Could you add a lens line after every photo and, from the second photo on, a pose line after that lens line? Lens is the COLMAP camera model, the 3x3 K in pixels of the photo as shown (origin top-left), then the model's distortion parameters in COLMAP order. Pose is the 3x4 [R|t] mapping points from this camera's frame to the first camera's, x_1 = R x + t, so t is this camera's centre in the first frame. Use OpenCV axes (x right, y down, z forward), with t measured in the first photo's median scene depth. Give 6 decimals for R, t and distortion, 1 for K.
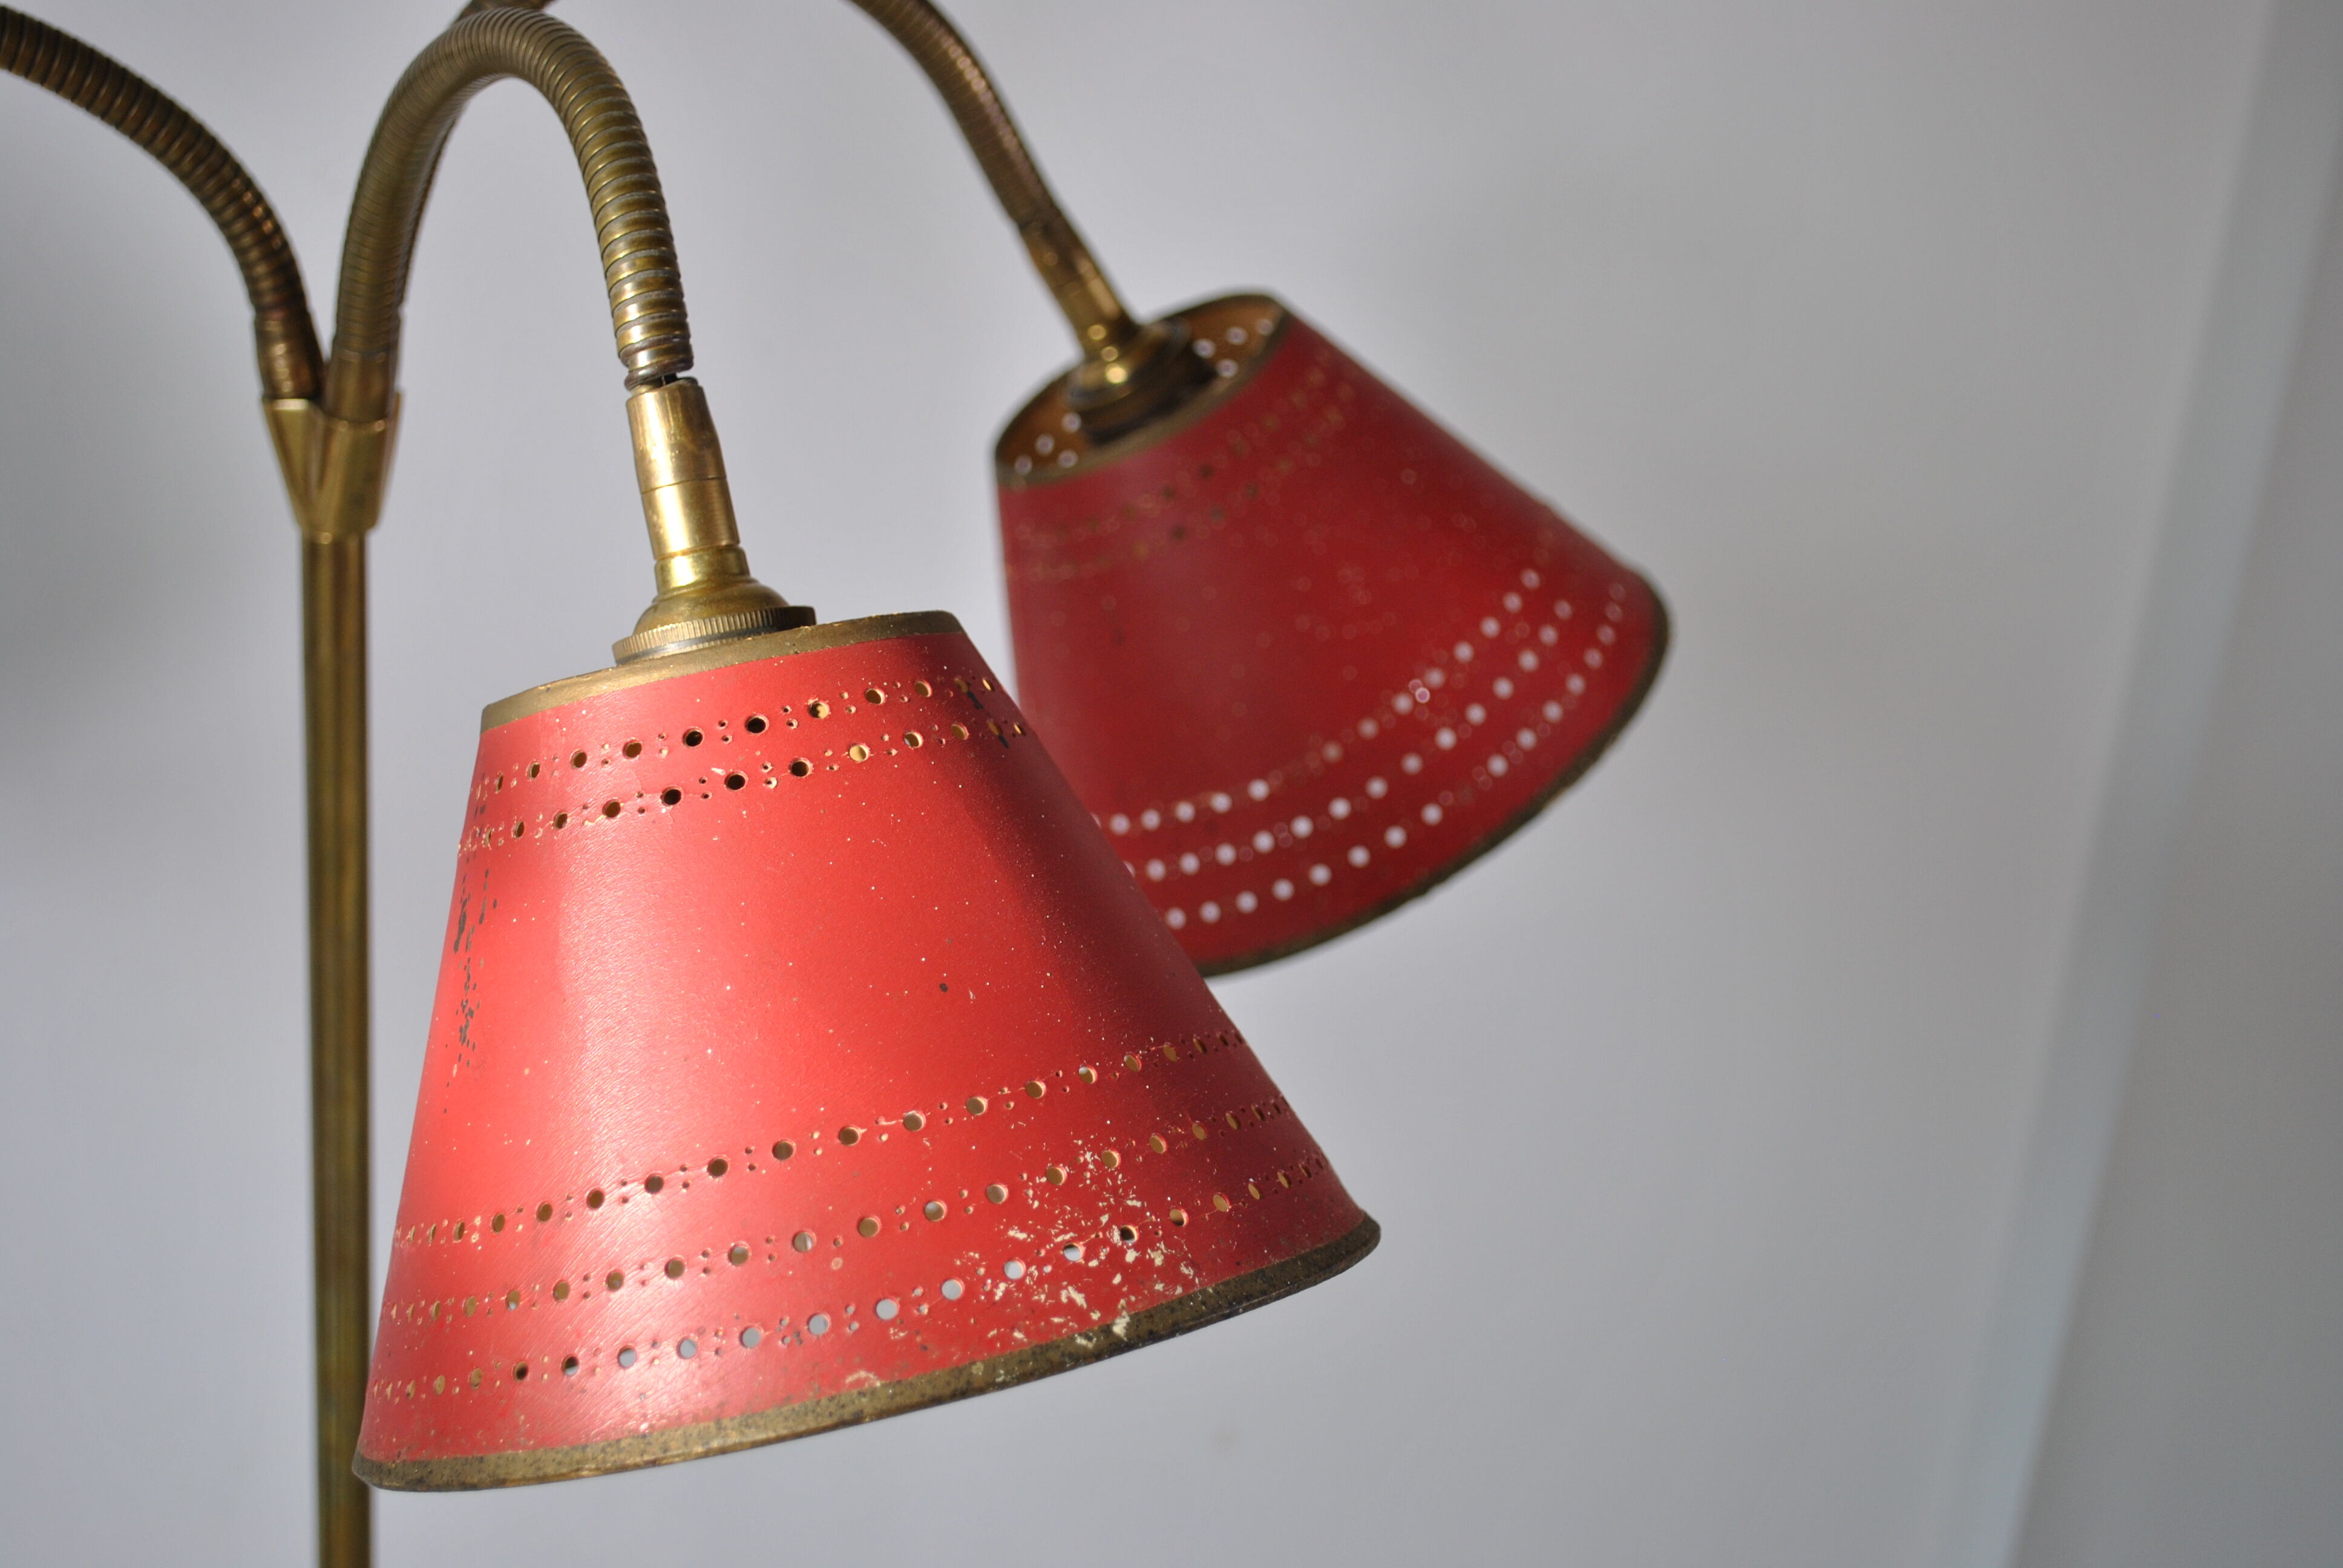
lens RADIAL K [[3389.9, 0, 1163.2], [0, 3389.9, 768.9], [0, 0, 1]] dist [-0.008527, 0.000000]
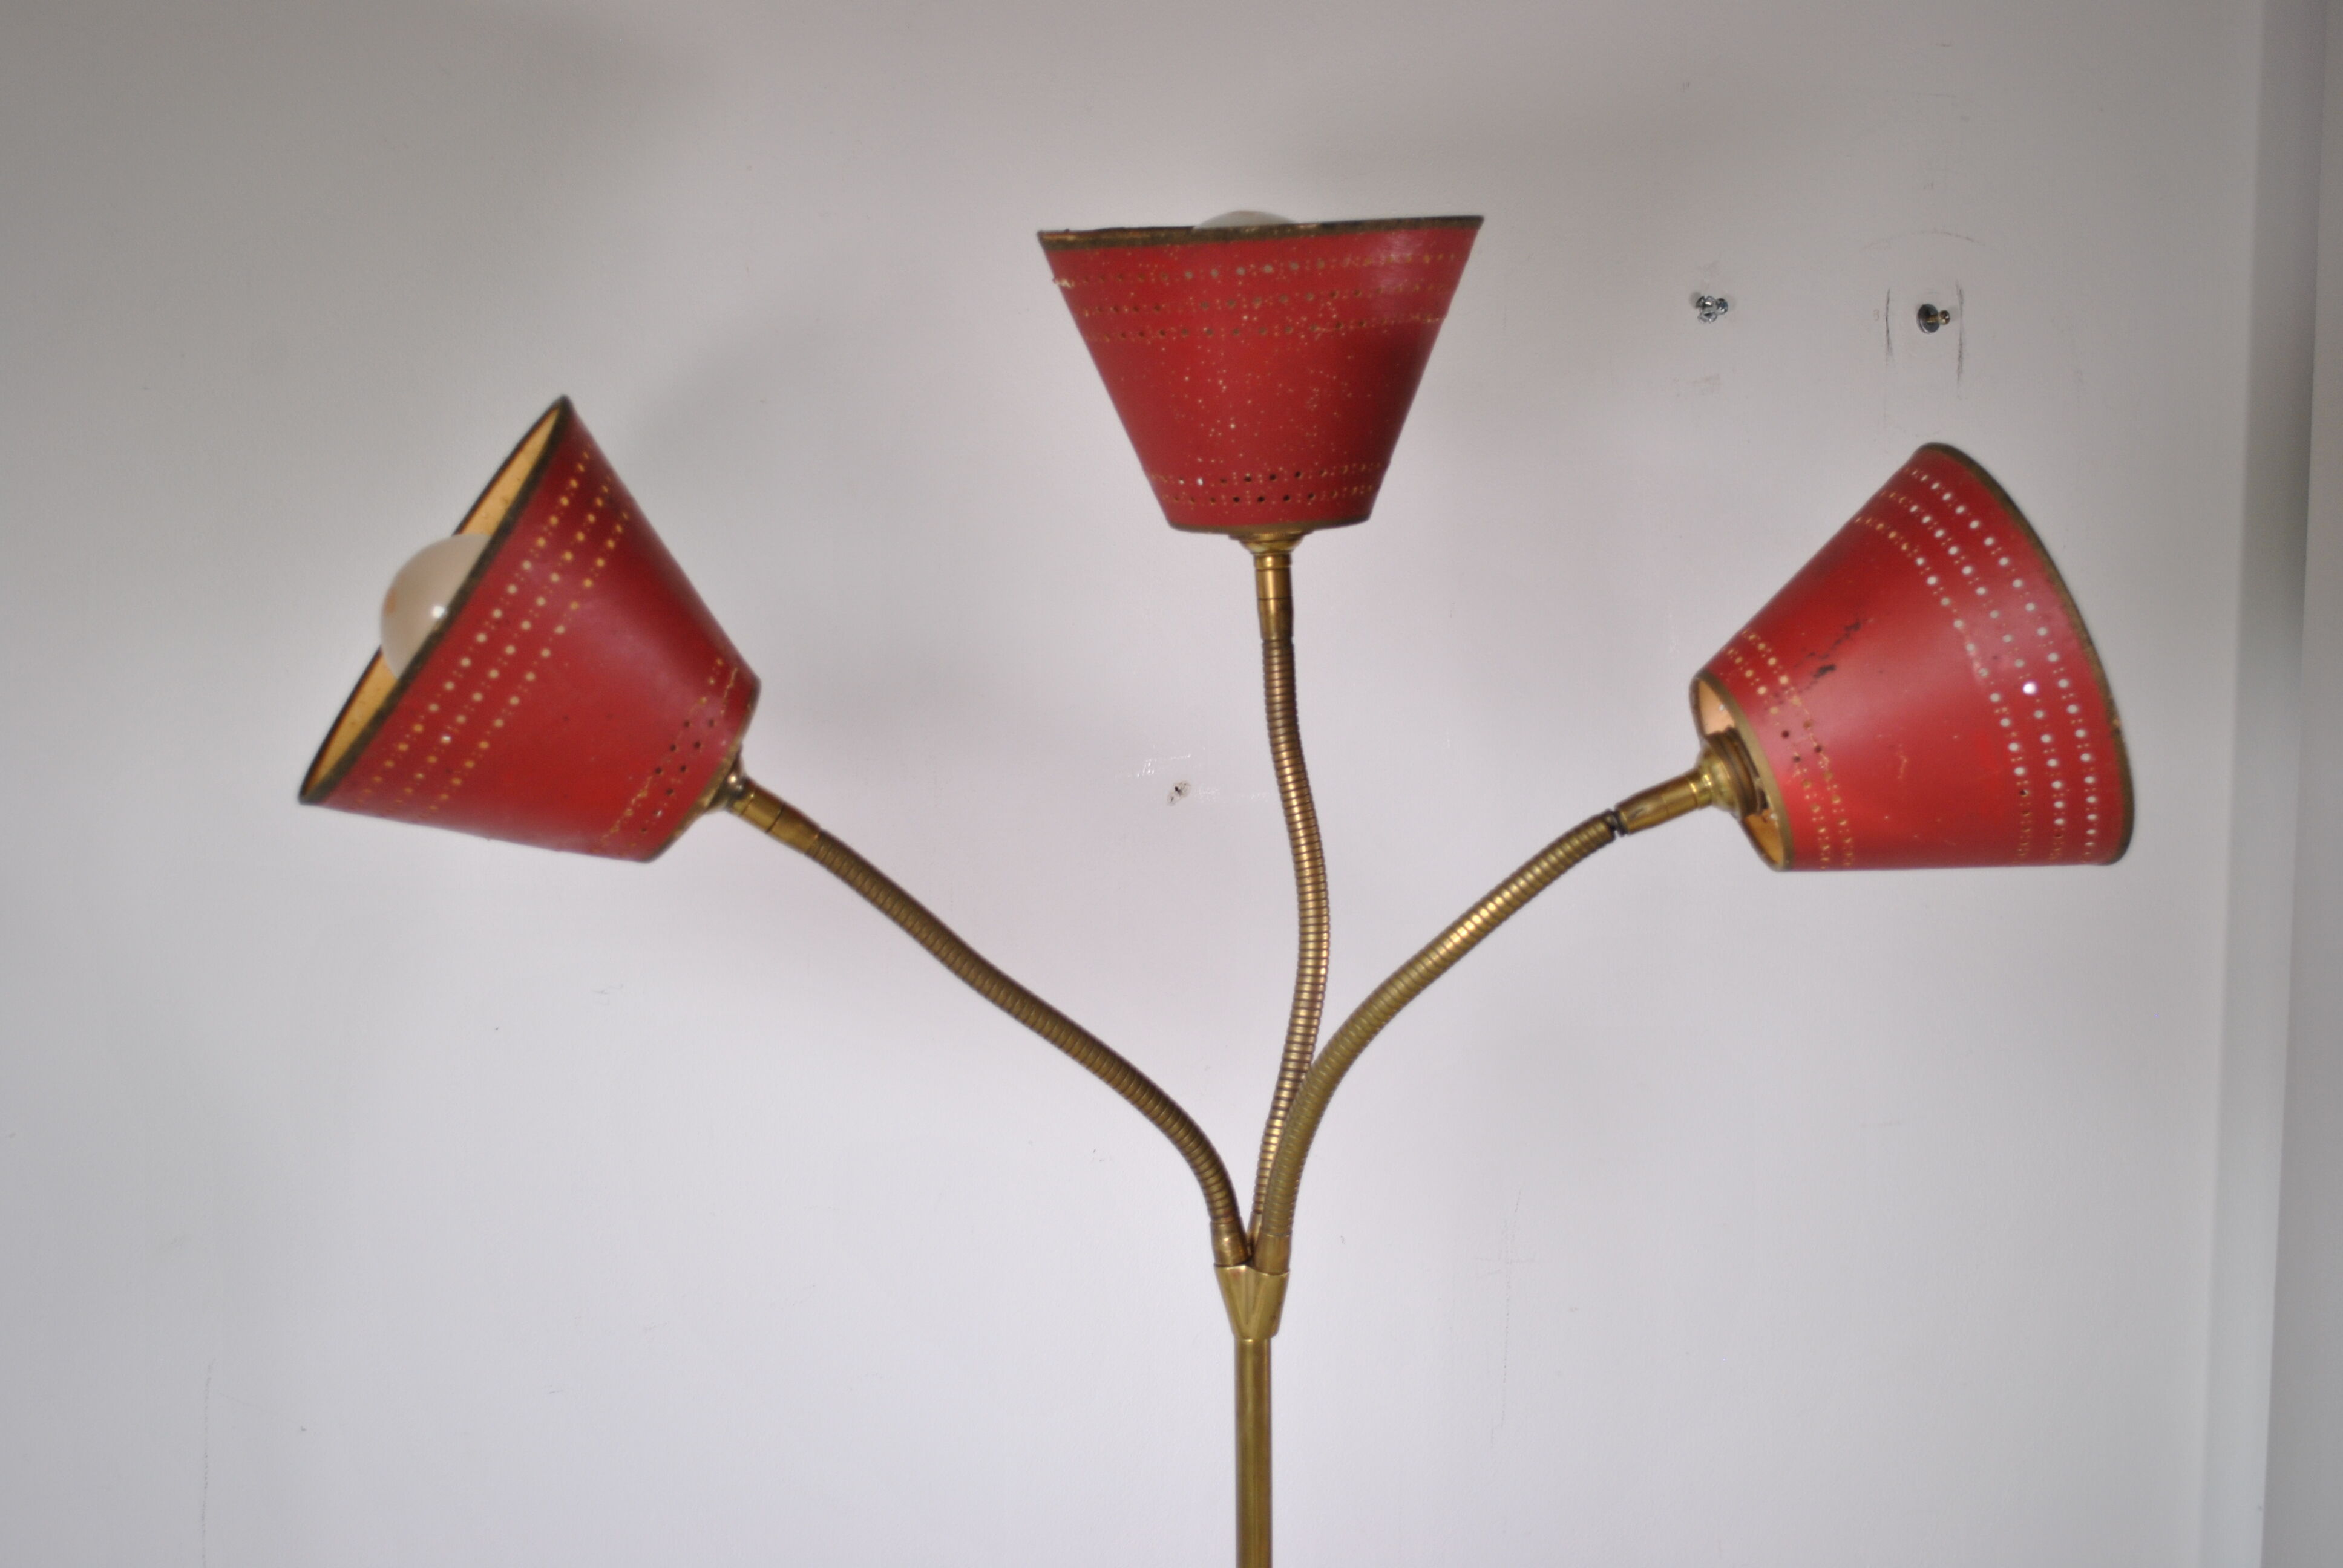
lens RADIAL K [[3274.4, 0, 1170.5], [0, 3274.4, 772.4], [0, 0, 1]] dist [-0.037939, 0.000000]
pose [[0.994644, -0.099339, 0.028544, -0.326481], [0.103358, 0.955412, -0.276595, 0.126439], [0.000206, 0.278064, 0.960563, -0.800523]]
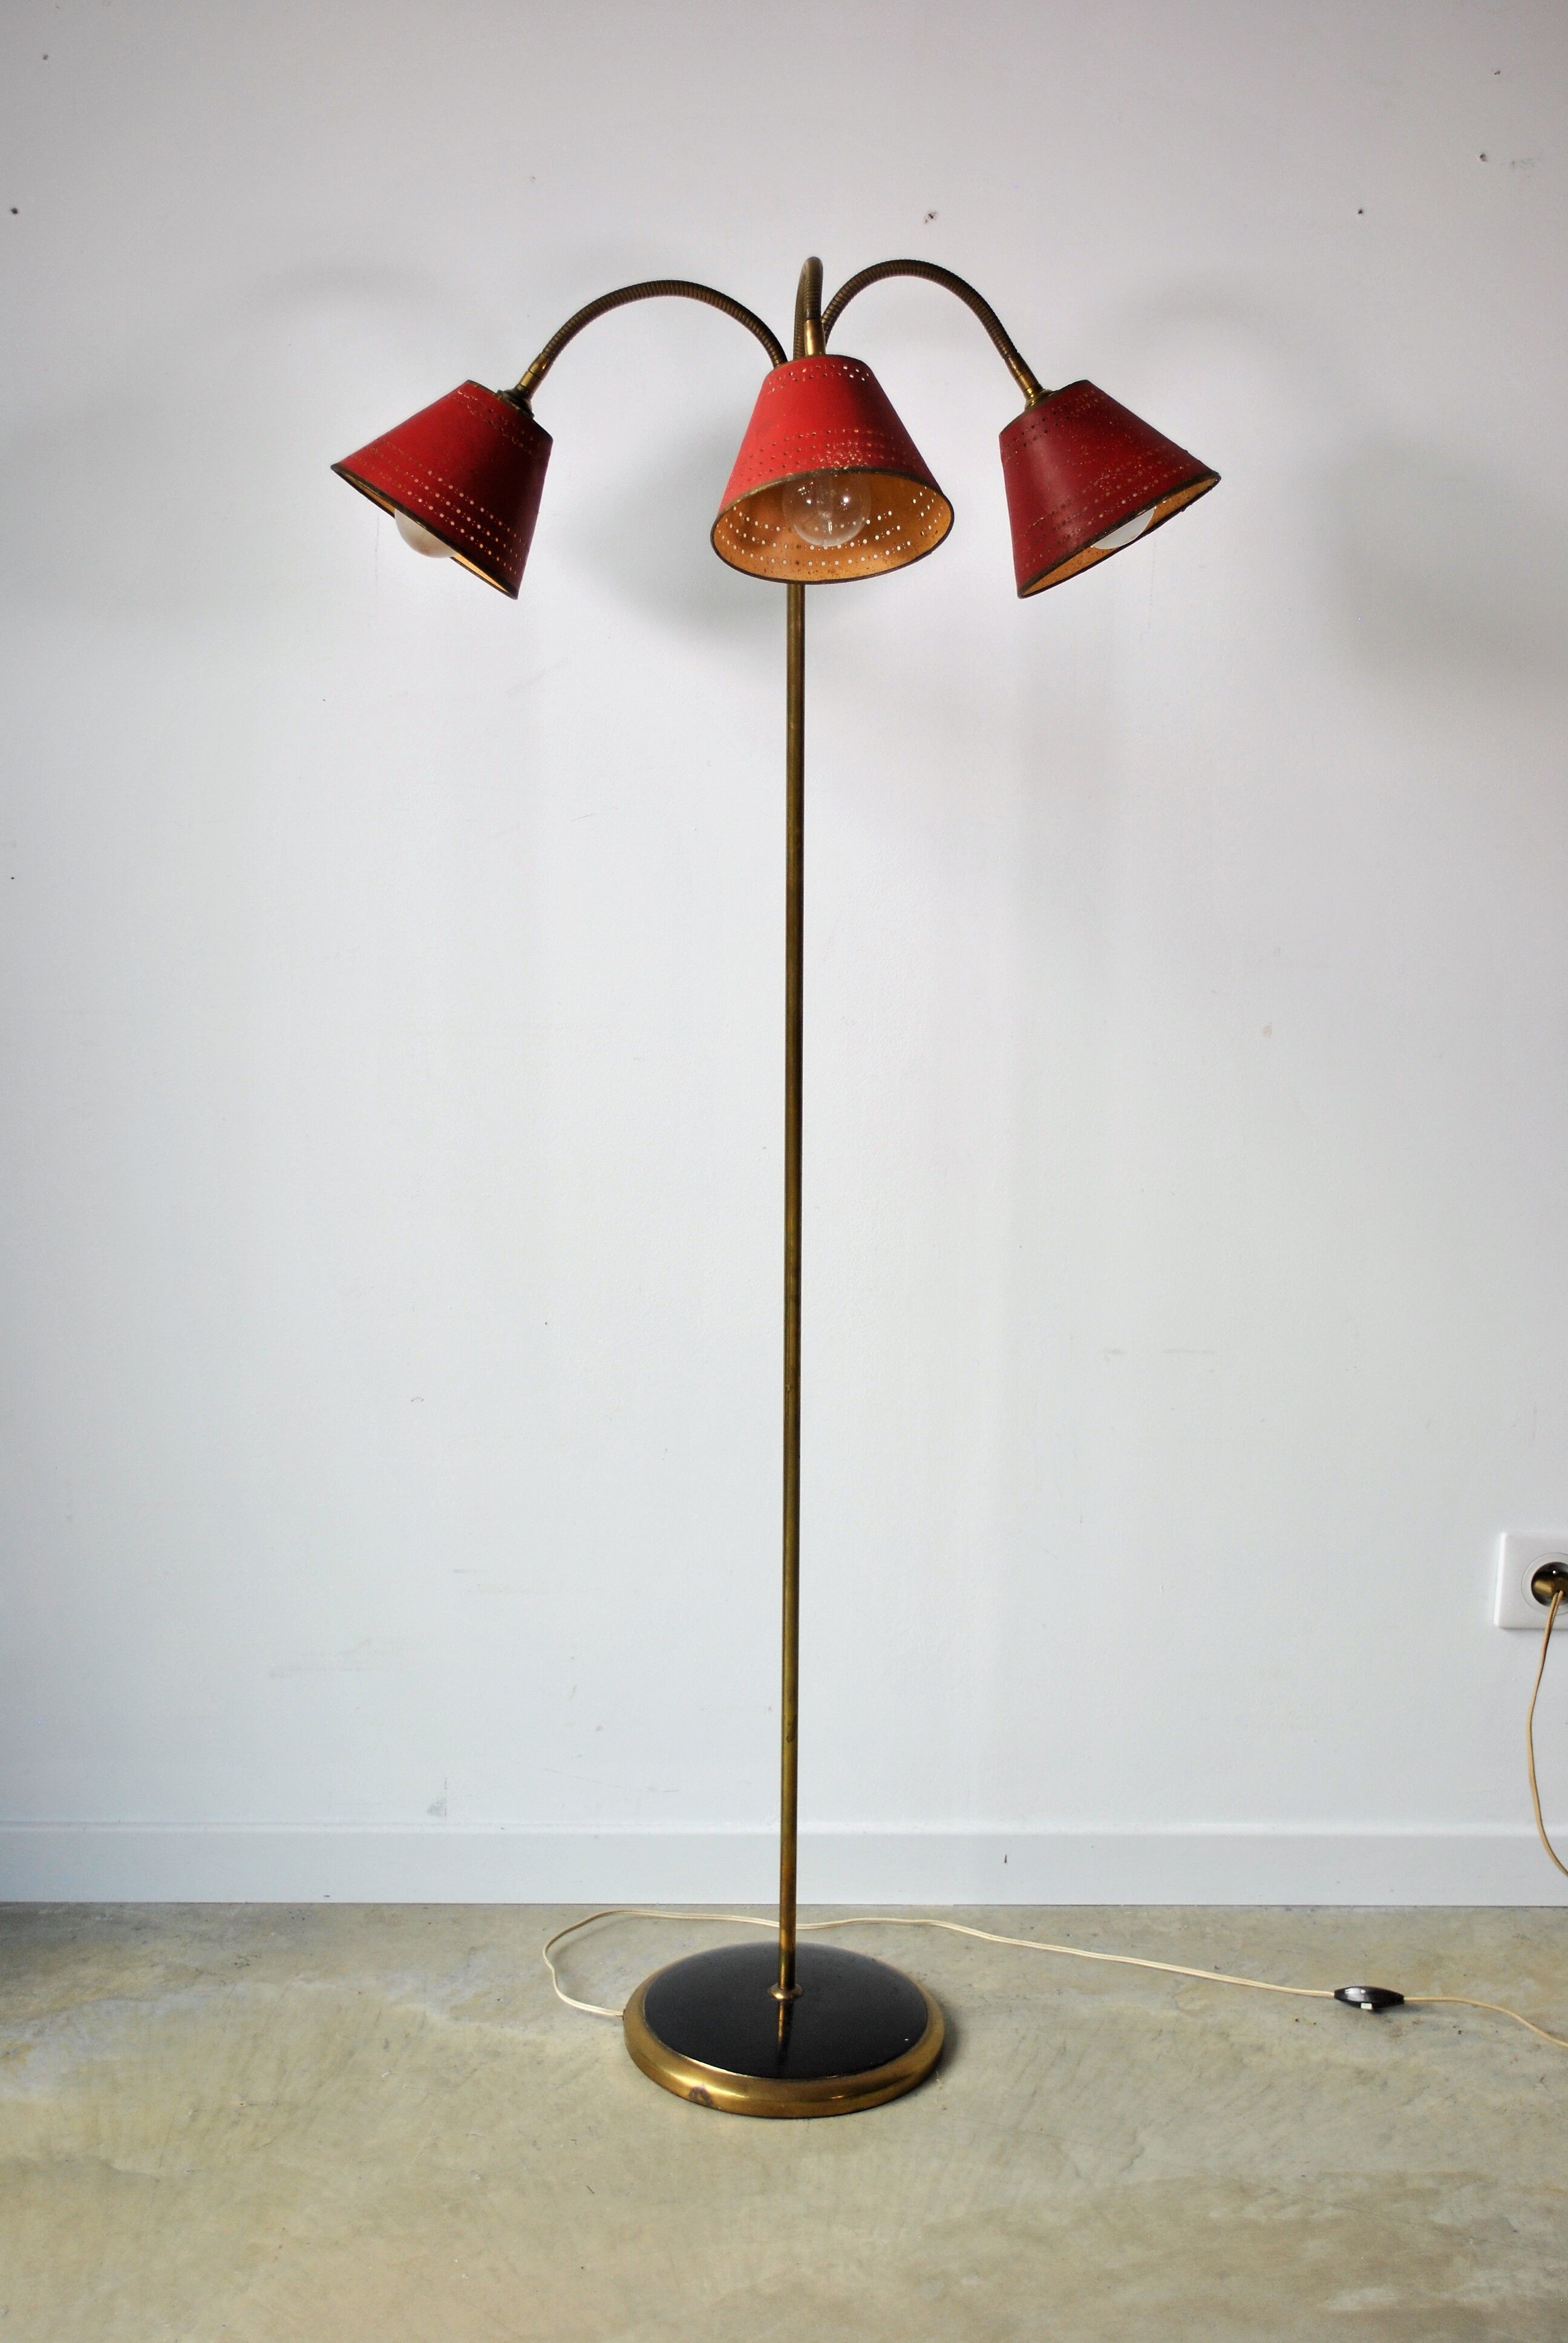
lens RADIAL K [[3402.2, 0, 741.5], [0, 3402.2, 1177.8], [0, 0, 1]] dist [-0.043172, 0.000000]
pose [[0.887976, 0.024900, -0.459214, 1.425638], [-0.107929, 0.981929, -0.155458, 1.310188], [0.447045, 0.187605, 0.874617, -2.085762]]
